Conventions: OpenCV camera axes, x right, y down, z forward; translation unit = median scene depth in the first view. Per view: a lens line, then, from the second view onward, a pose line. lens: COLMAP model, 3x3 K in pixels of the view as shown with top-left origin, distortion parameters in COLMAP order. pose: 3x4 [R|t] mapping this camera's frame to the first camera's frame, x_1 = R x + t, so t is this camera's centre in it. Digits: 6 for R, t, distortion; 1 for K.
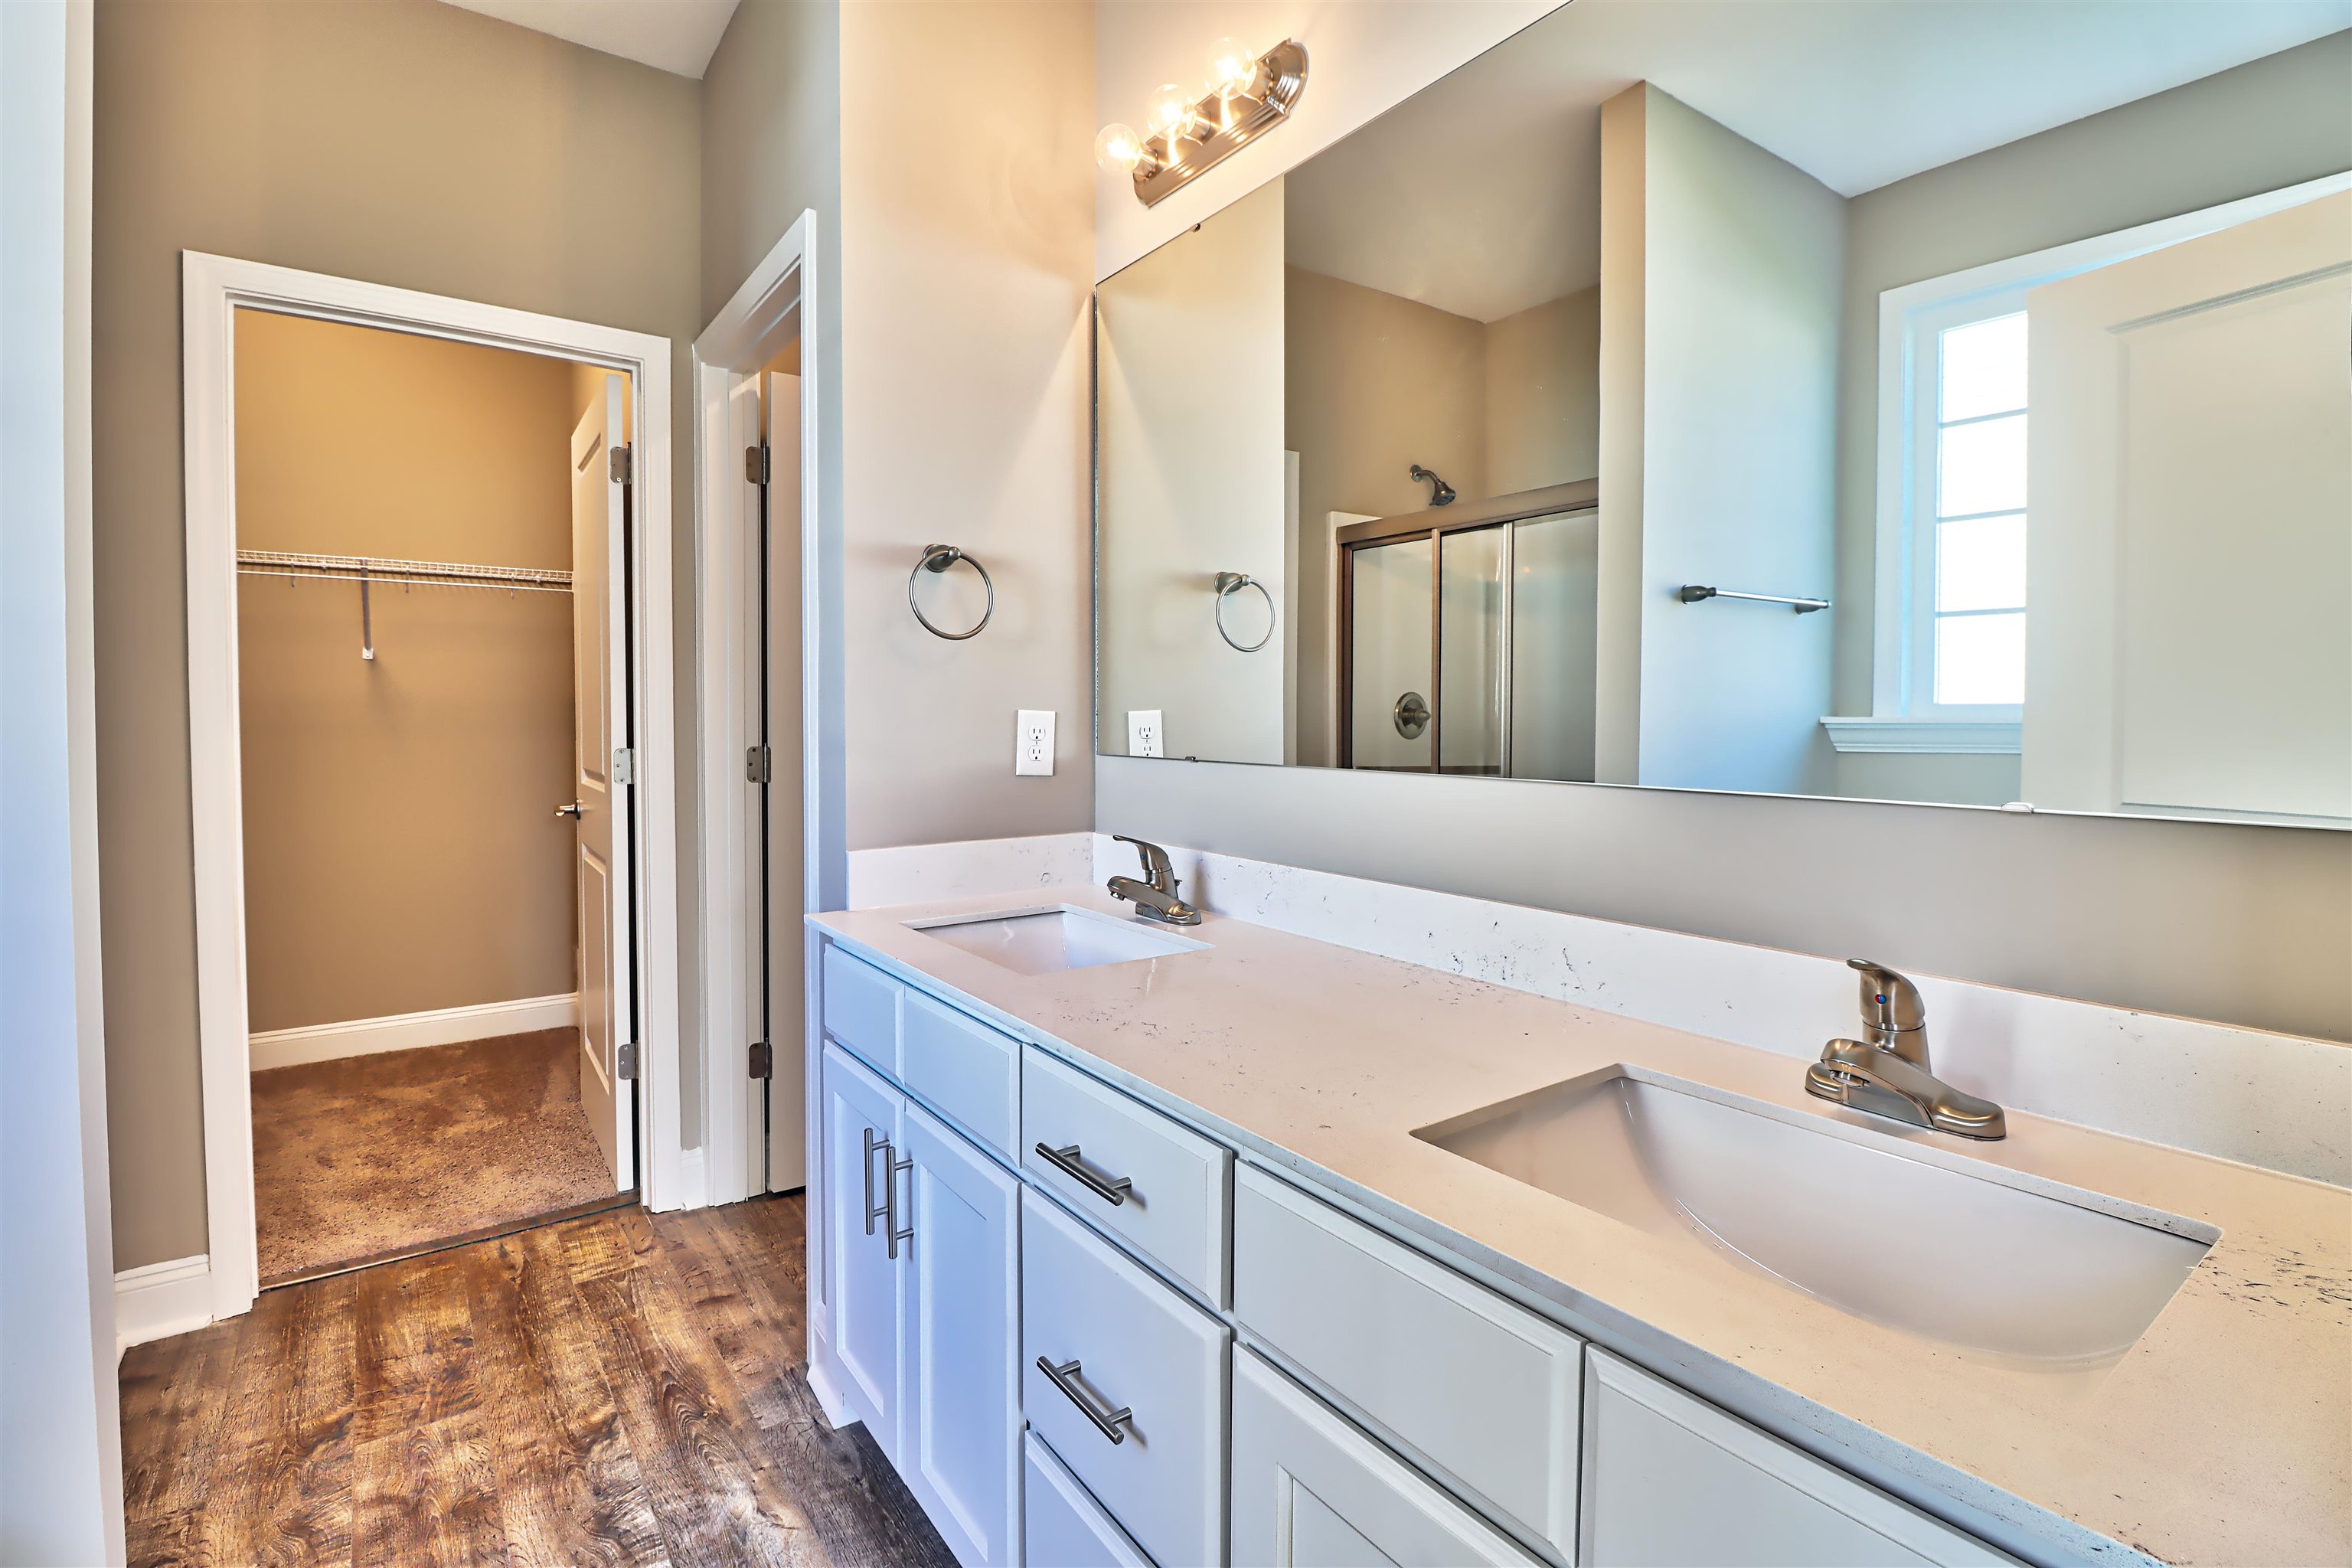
lens RADIAL K [[1084.6, 0, 1166.2], [0, 1084.6, 745.0], [0, 0, 1]] dist [-0.000078, -0.013196]
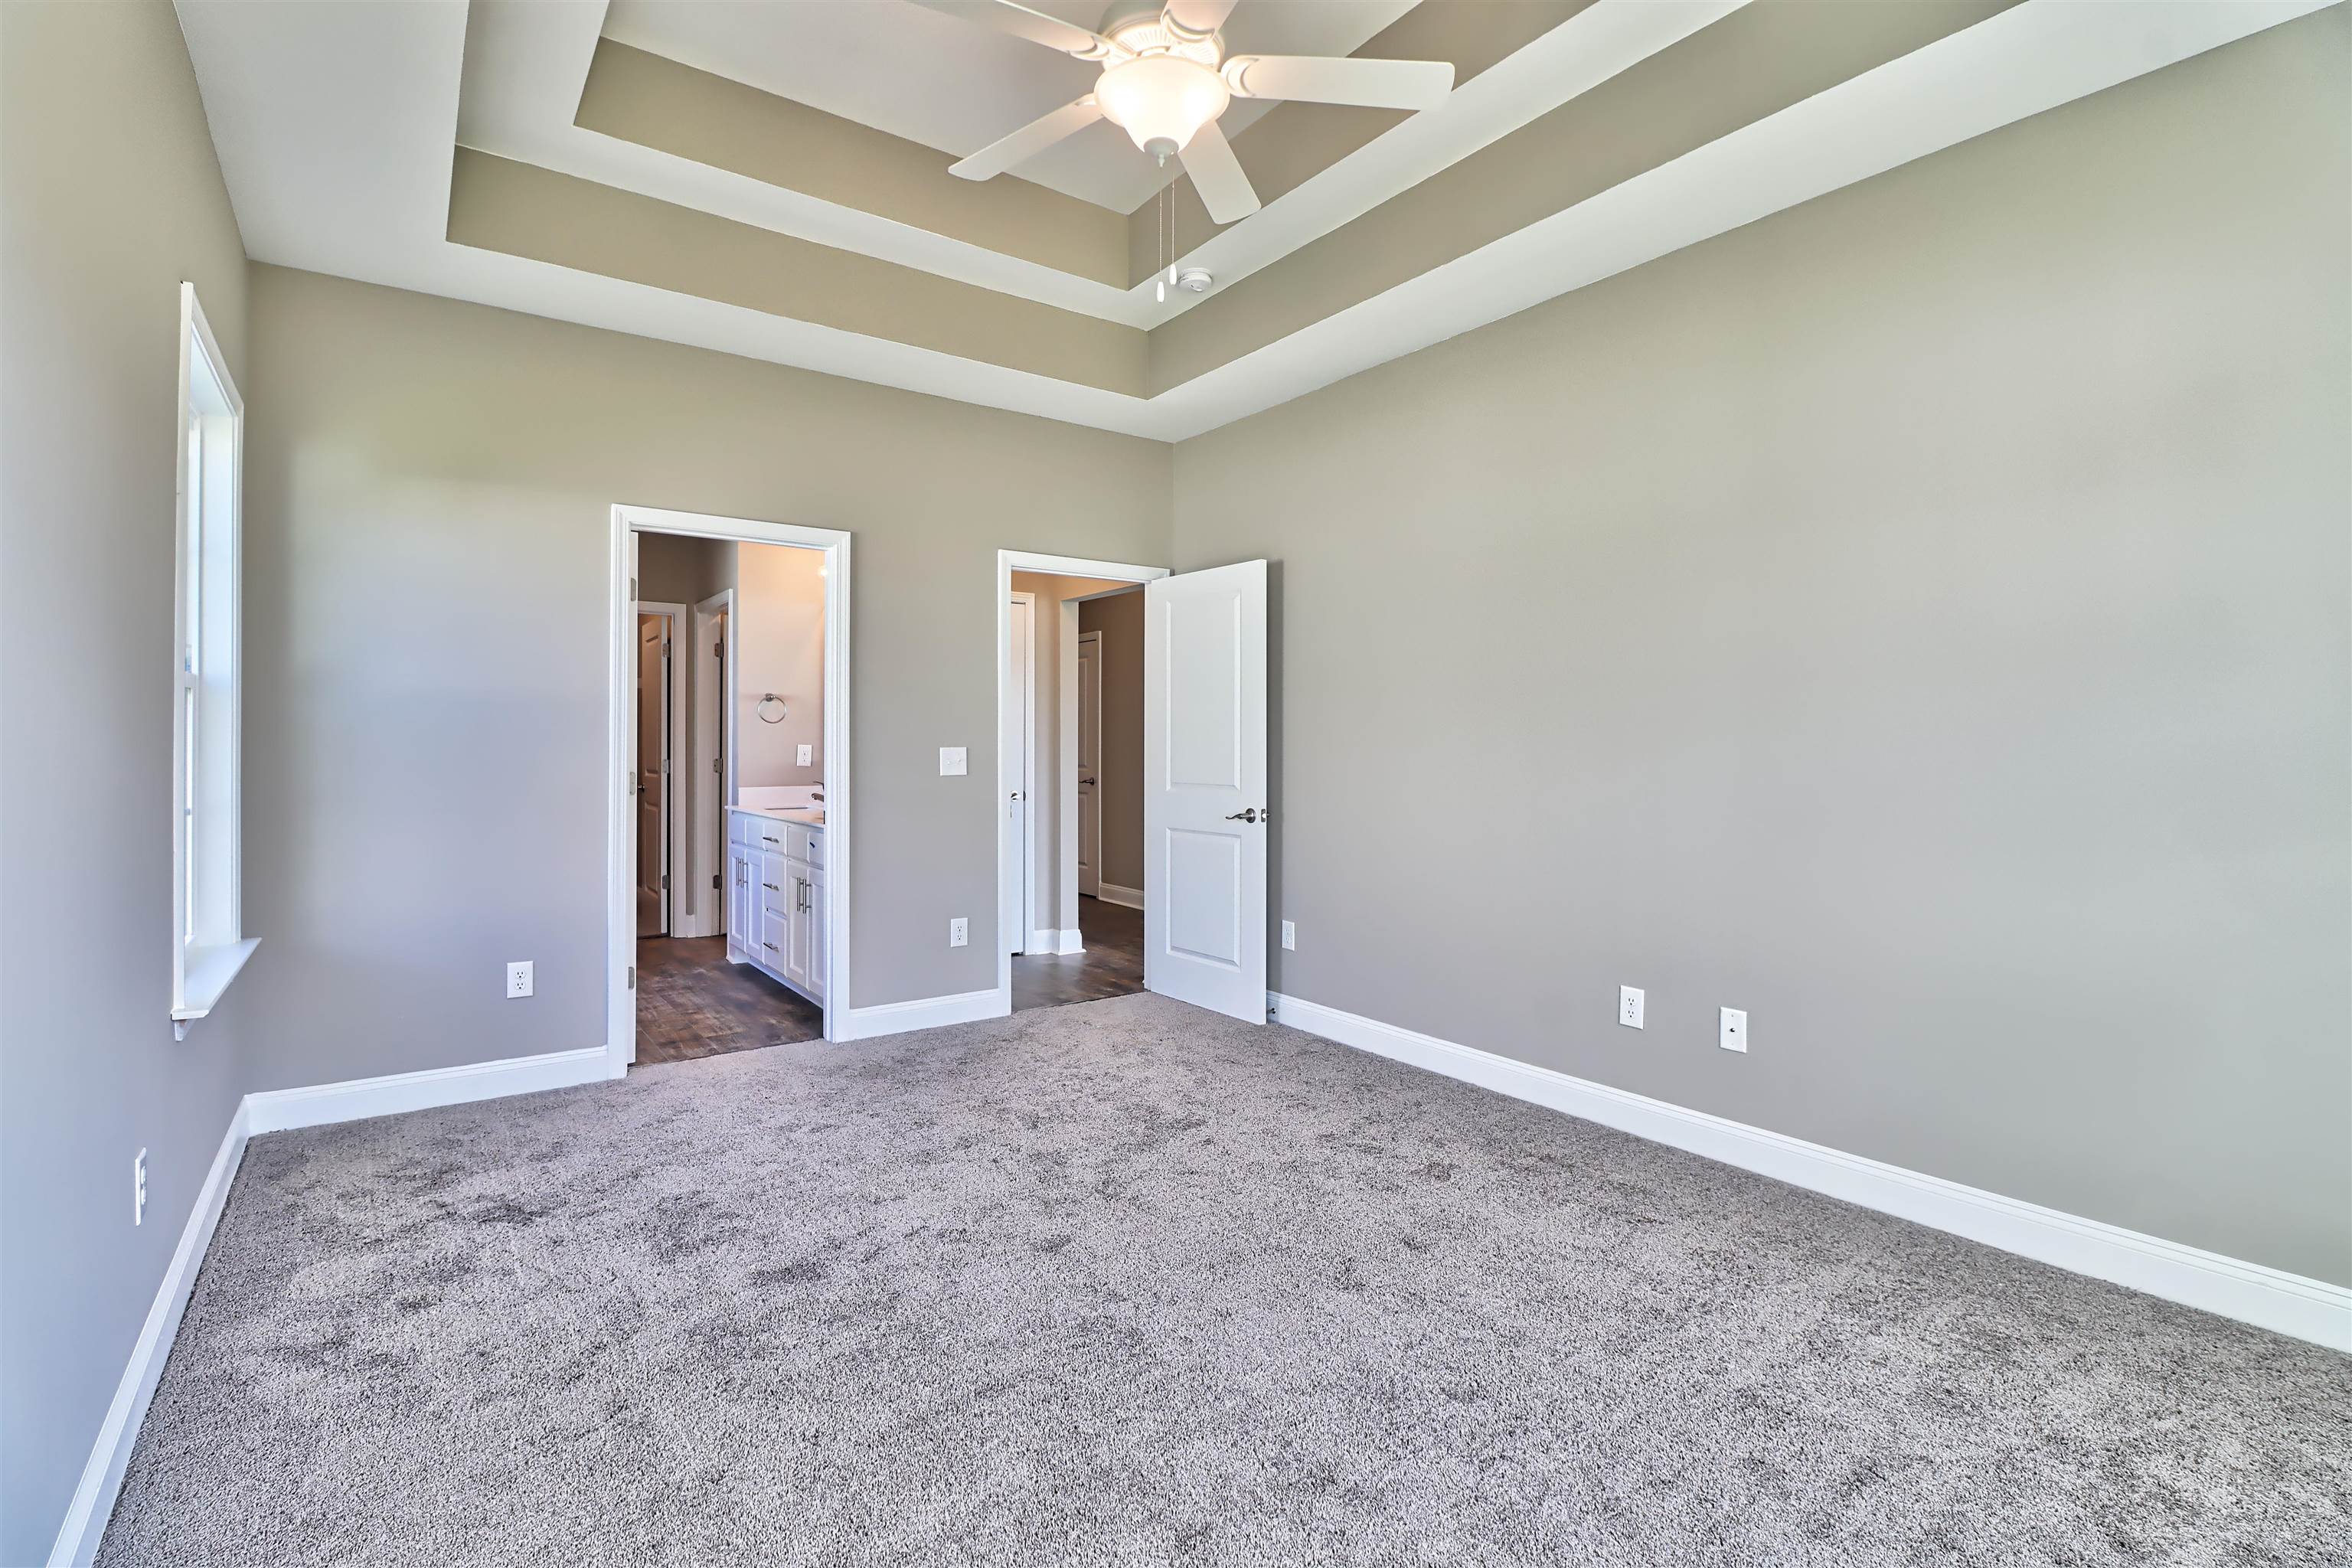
lens RADIAL K [[1084.6, 0, 1166.2], [0, 1084.6, 745.0], [0, 0, 1]] dist [-0.000078, -0.013196]
pose [[0.999999, -0.000904, -0.001376, 0.937792], [0.000858, 0.999453, -0.033066, 0.074688], [0.001405, 0.033065, 0.999452, -2.136121]]
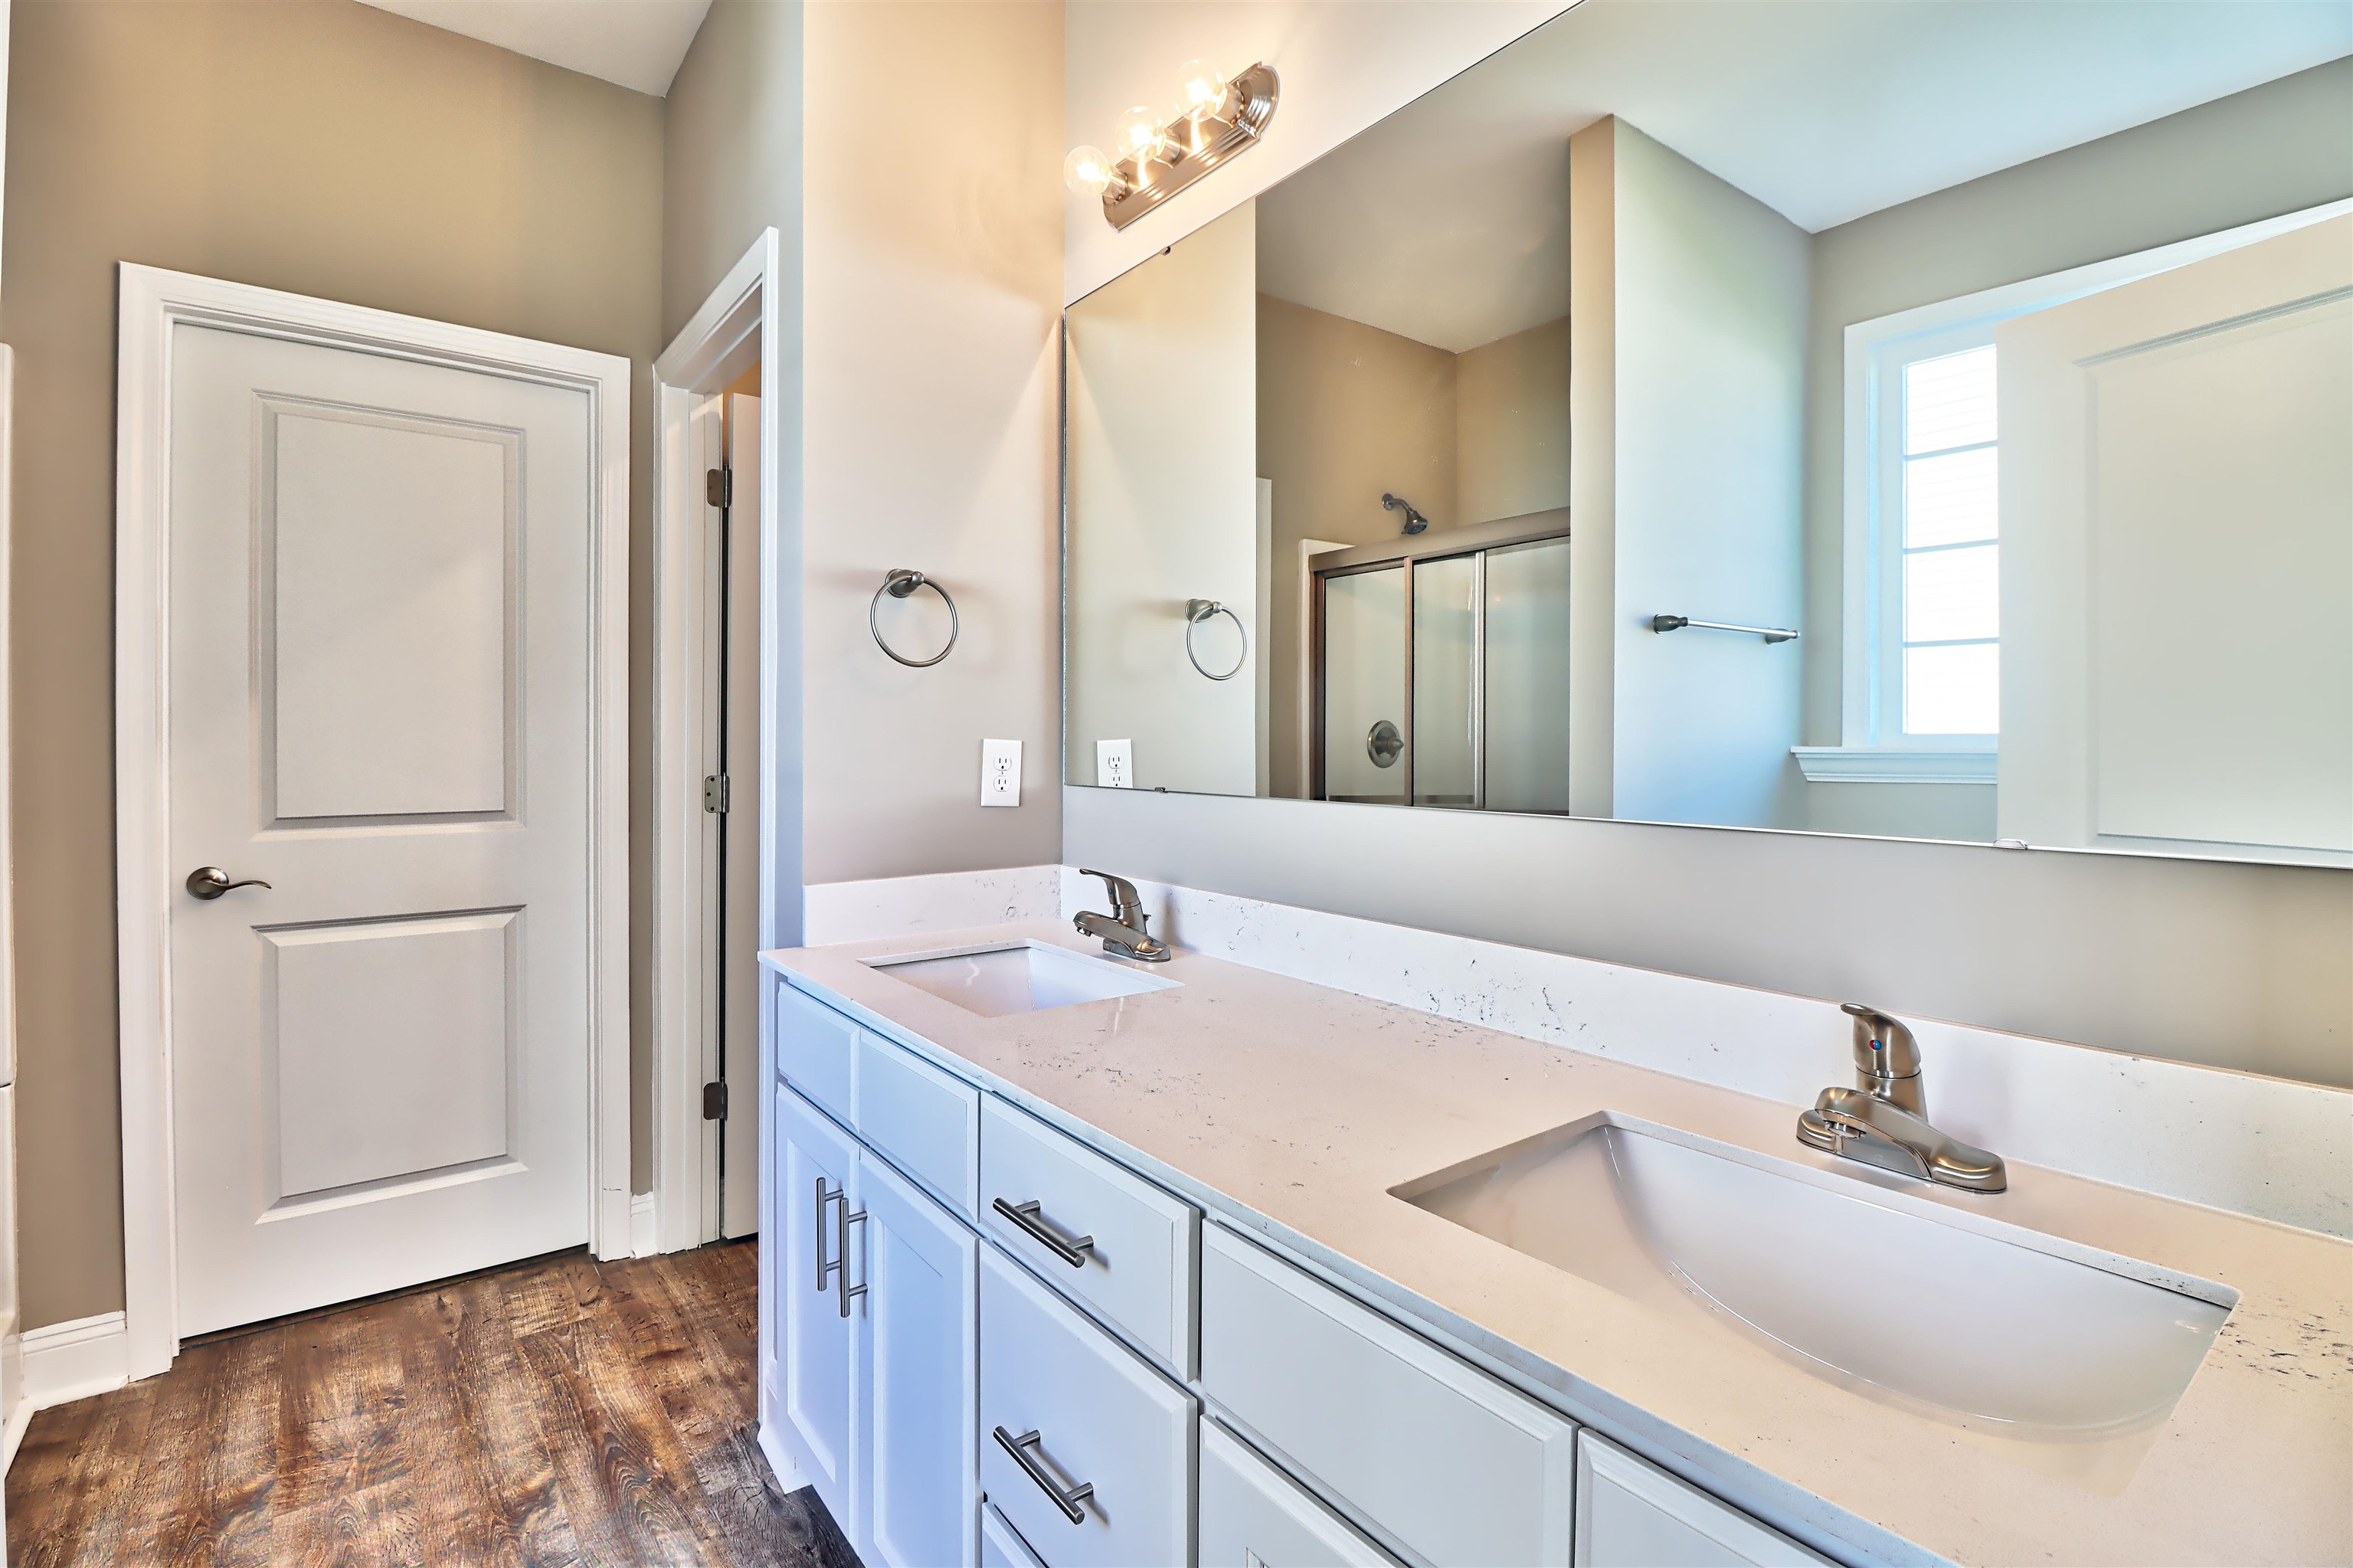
lens RADIAL K [[1085.1, 0, 1166.7], [0, 1085.1, 745.0], [0, 0, 1]] dist [-0.000078, -0.013196]
pose [[0.999691, 0.001702, 0.024807, 0.003952], [-0.001073, 0.999678, -0.025348, -0.002575], [-0.024842, 0.025314, 0.999371, 0.023049]]
